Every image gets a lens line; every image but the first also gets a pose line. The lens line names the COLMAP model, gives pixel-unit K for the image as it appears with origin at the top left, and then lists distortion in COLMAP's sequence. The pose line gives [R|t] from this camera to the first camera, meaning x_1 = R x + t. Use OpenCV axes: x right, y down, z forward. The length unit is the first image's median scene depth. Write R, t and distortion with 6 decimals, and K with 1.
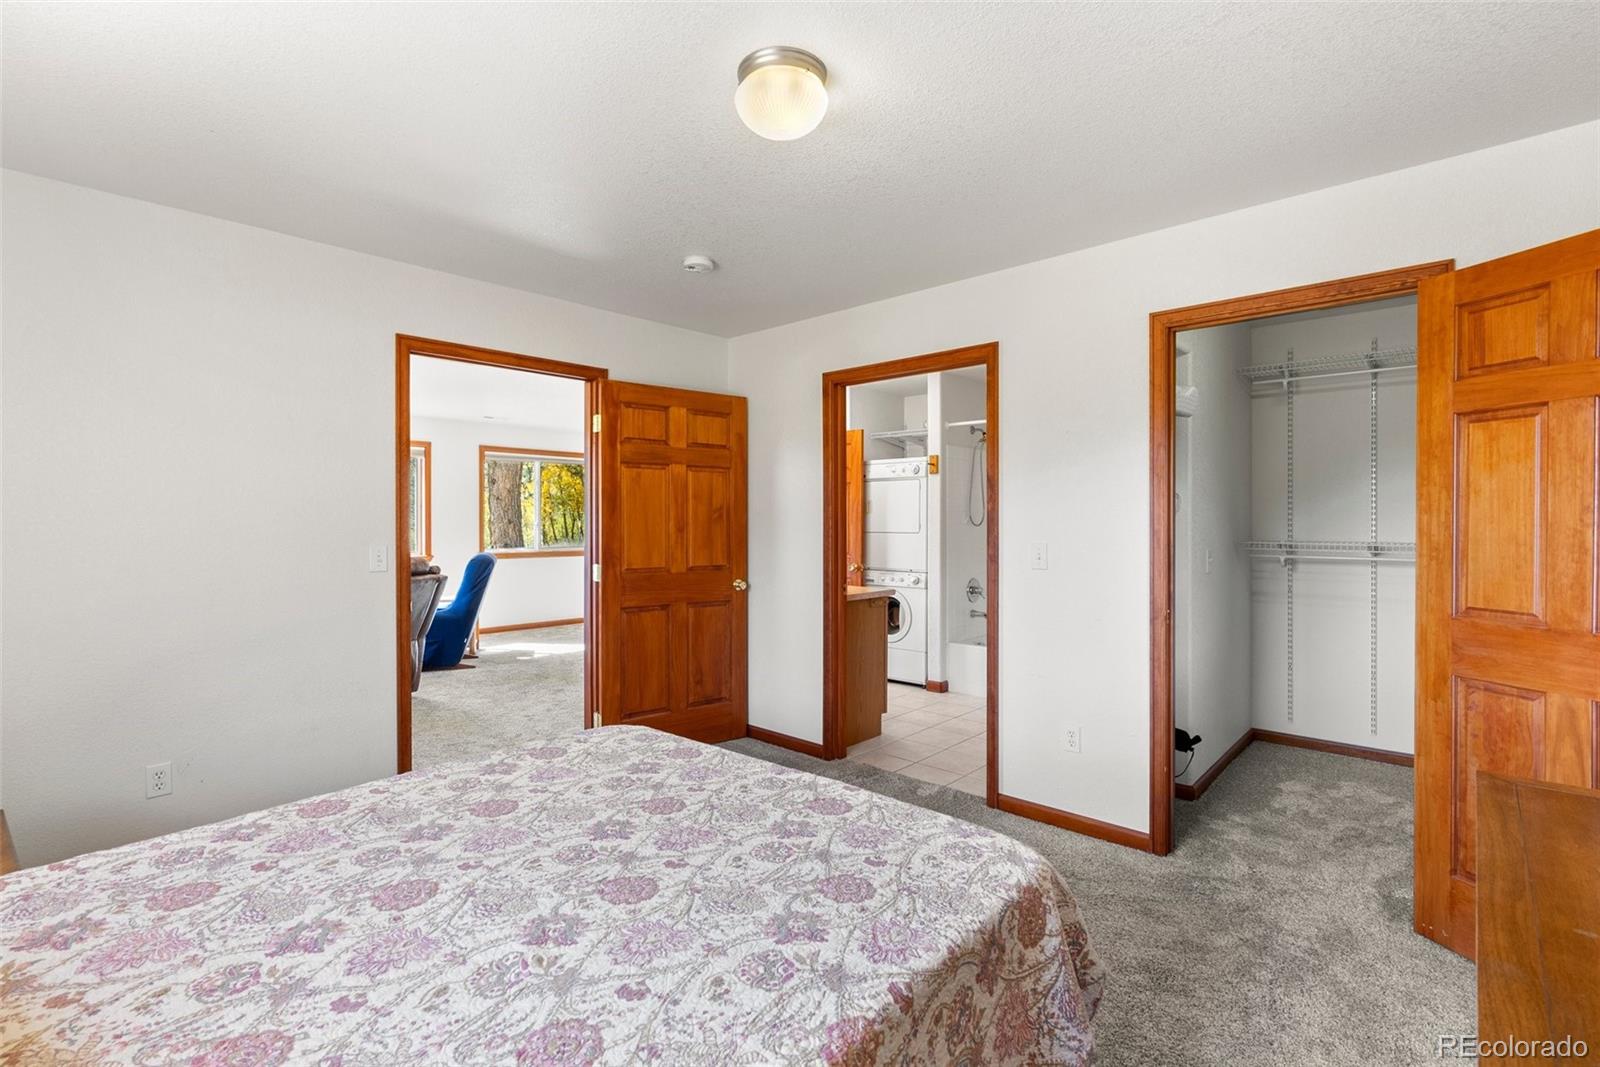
lens RADIAL K [[736.1, 0, 795.7], [0, 736.1, 532.5], [0, 0, 1]] dist [-0.010122, 0.006410]
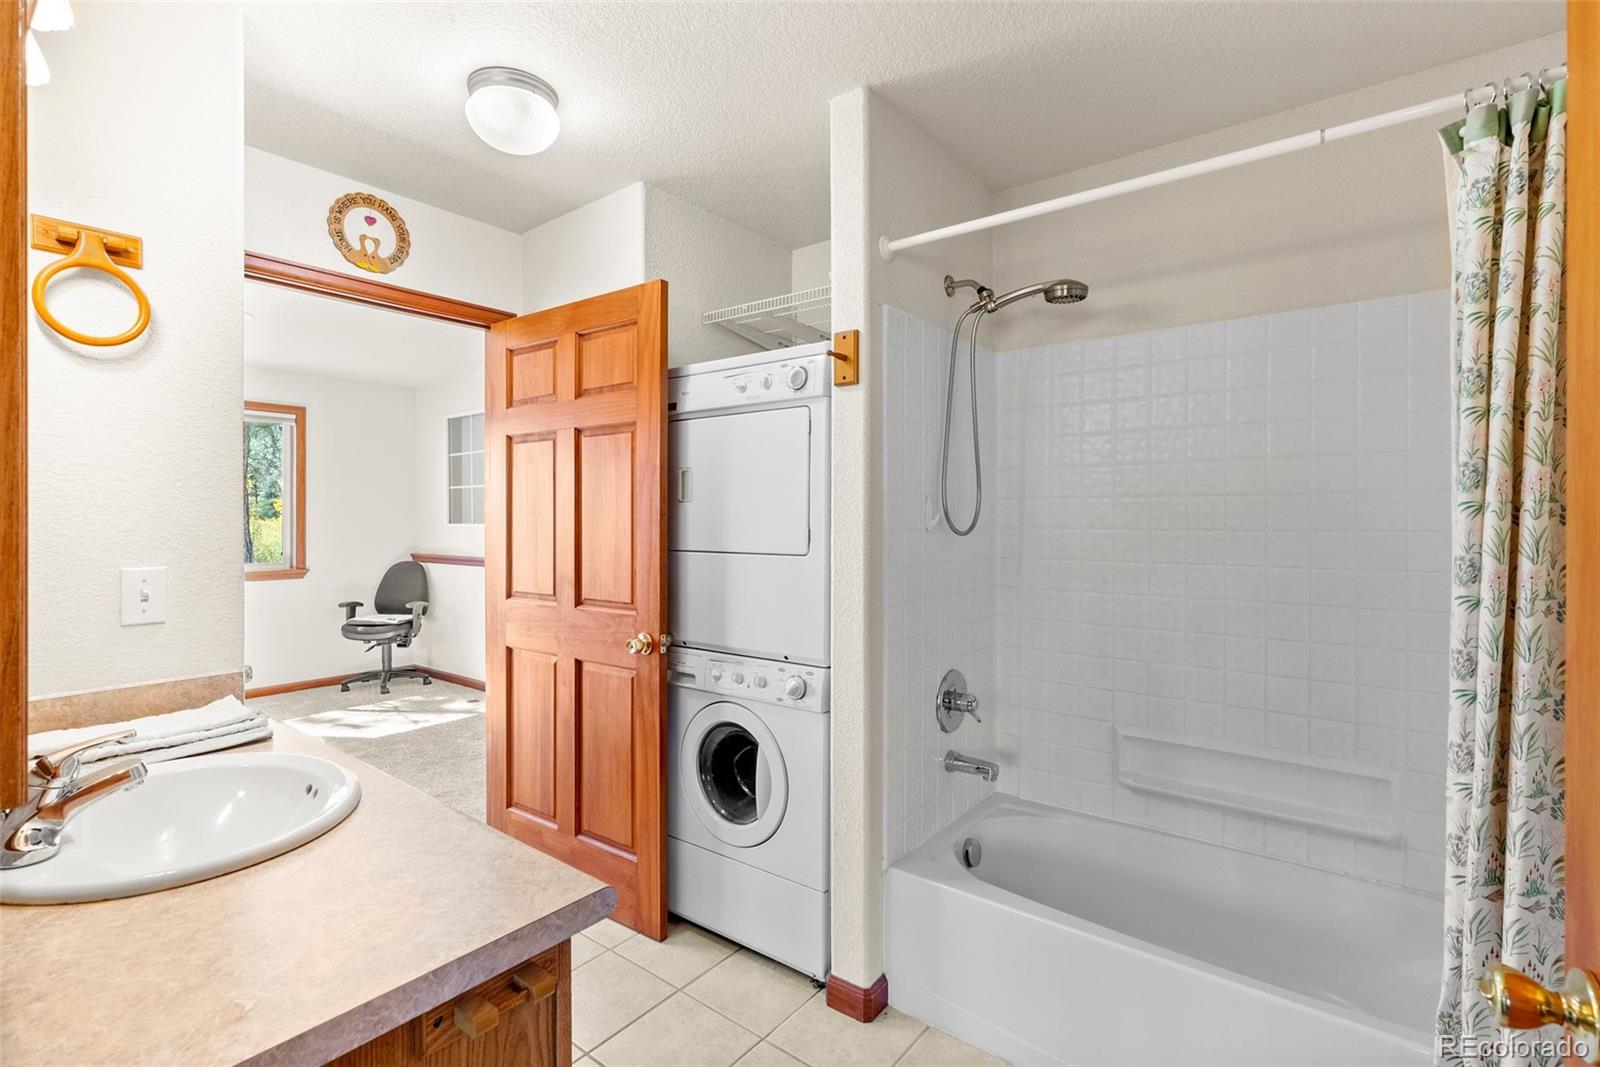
lens RADIAL K [[736.1, 0, 791.5], [0, 736.1, 531.7], [0, 0, 1]] dist [-0.010122, 0.006410]
pose [[0.996908, 0.000041, 0.078582, 0.130493], [0.000821, 0.999940, -0.010932, -0.006348], [-0.078578, 0.010962, 0.996848, 0.636178]]
